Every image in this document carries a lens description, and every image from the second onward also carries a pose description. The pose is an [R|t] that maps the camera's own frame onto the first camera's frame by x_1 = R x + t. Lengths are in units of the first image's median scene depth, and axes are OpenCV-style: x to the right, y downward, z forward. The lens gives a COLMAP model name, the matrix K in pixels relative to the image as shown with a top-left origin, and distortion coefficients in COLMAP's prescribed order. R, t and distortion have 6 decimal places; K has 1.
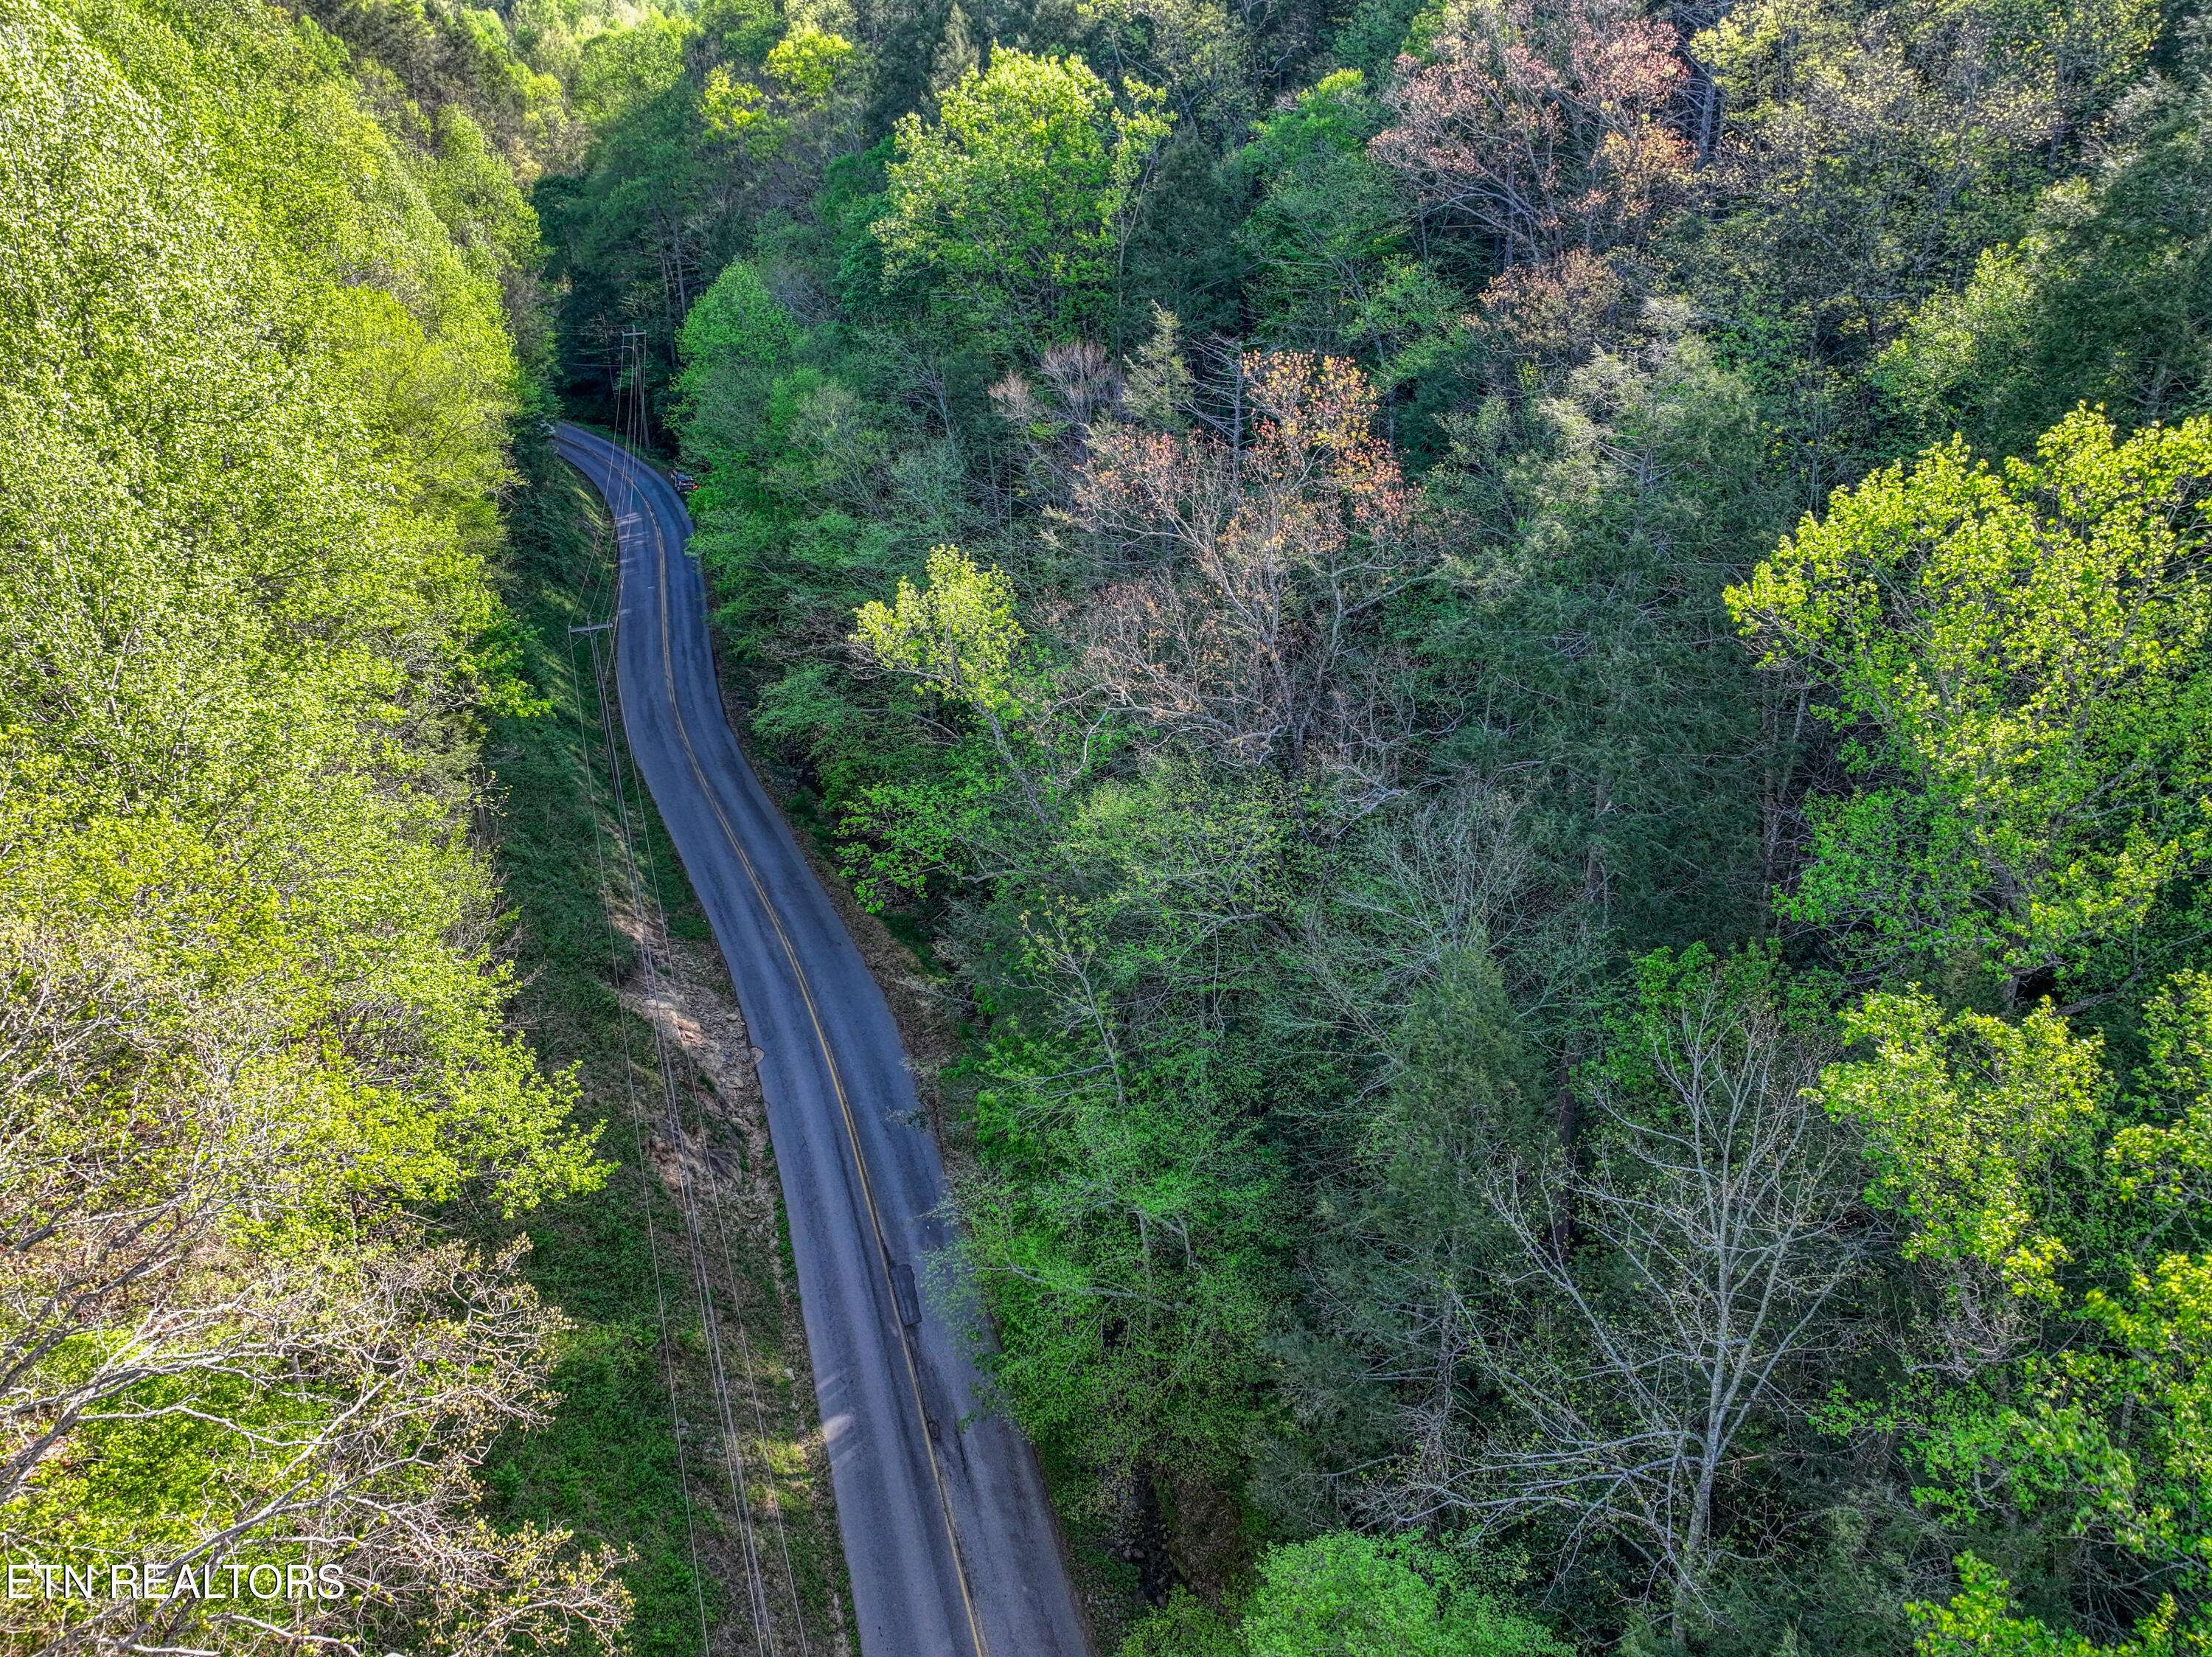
lens RADIAL K [[1565.9, 0, 1098.5], [0, 1565.9, 823.1], [0, 0, 1]] dist [-0.004108, 0.019167]
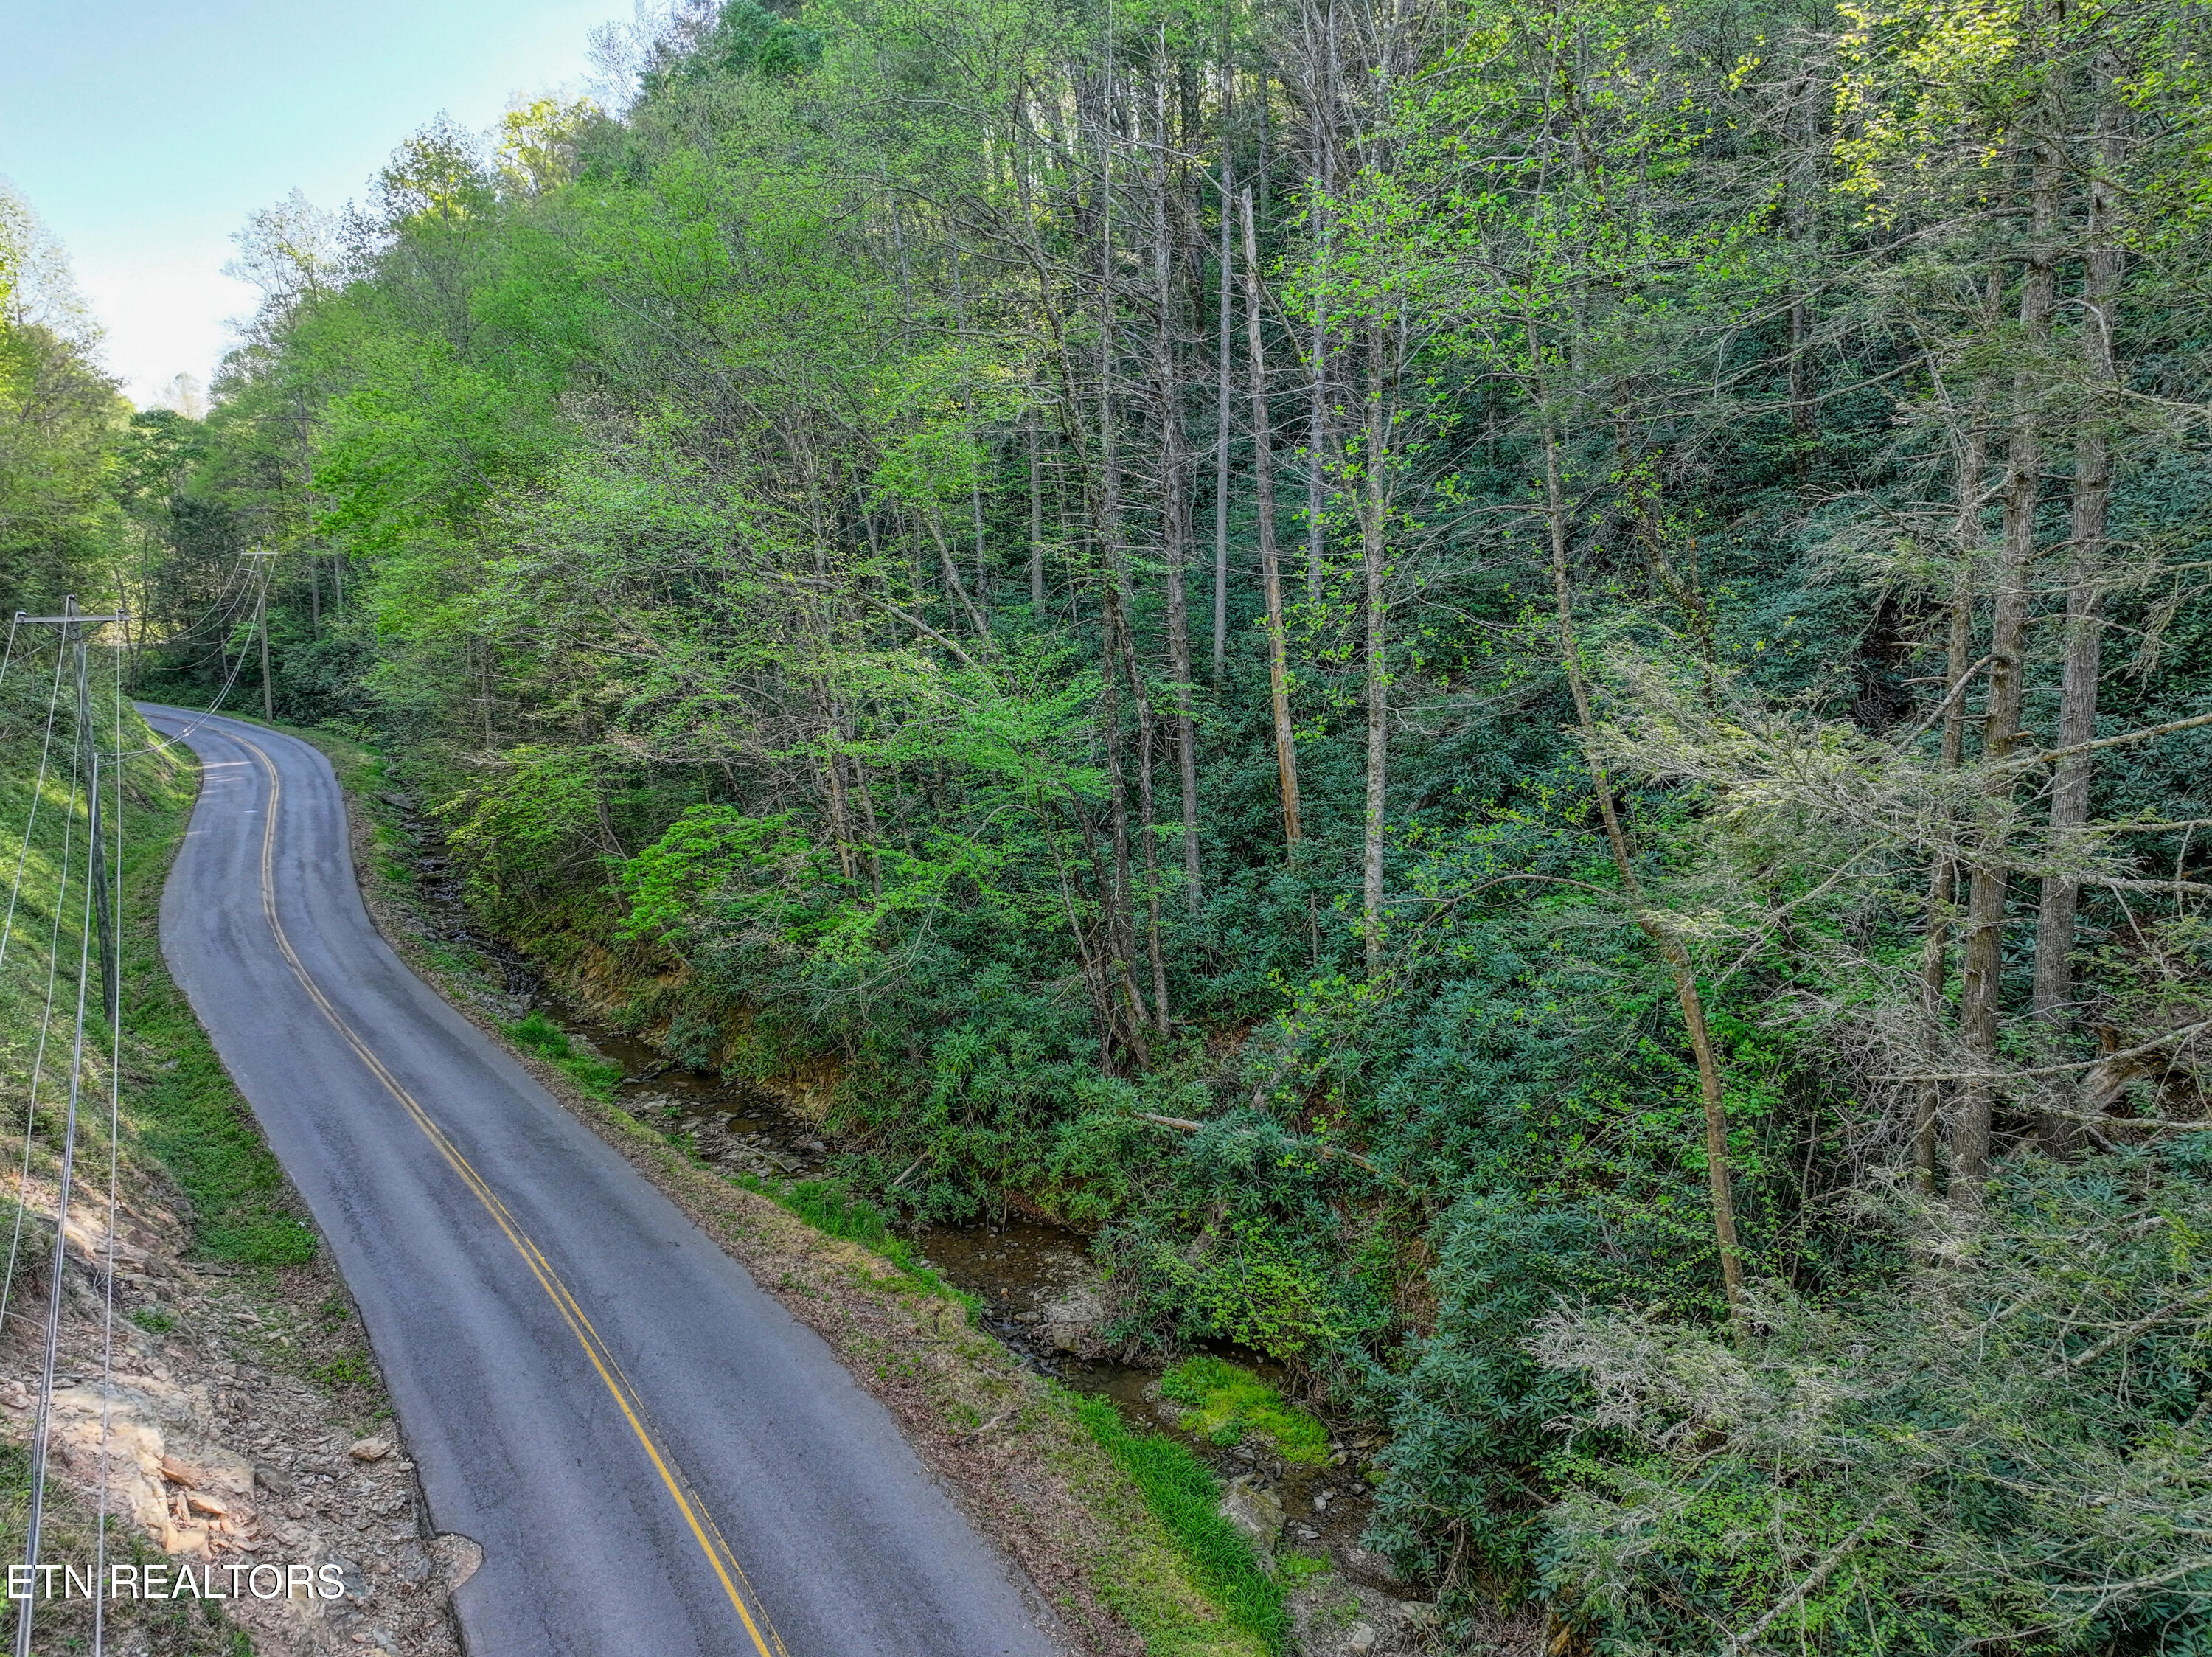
lens RADIAL K [[1565.9, 0, 1101.9], [0, 1565.9, 834.2], [0, 0, 1]] dist [-0.004108, 0.019167]
pose [[0.978076, -0.031772, 0.205812, -0.145258], [0.090475, 0.954980, -0.282538, 0.104389], [-0.187570, 0.294964, 0.936917, 0.616015]]
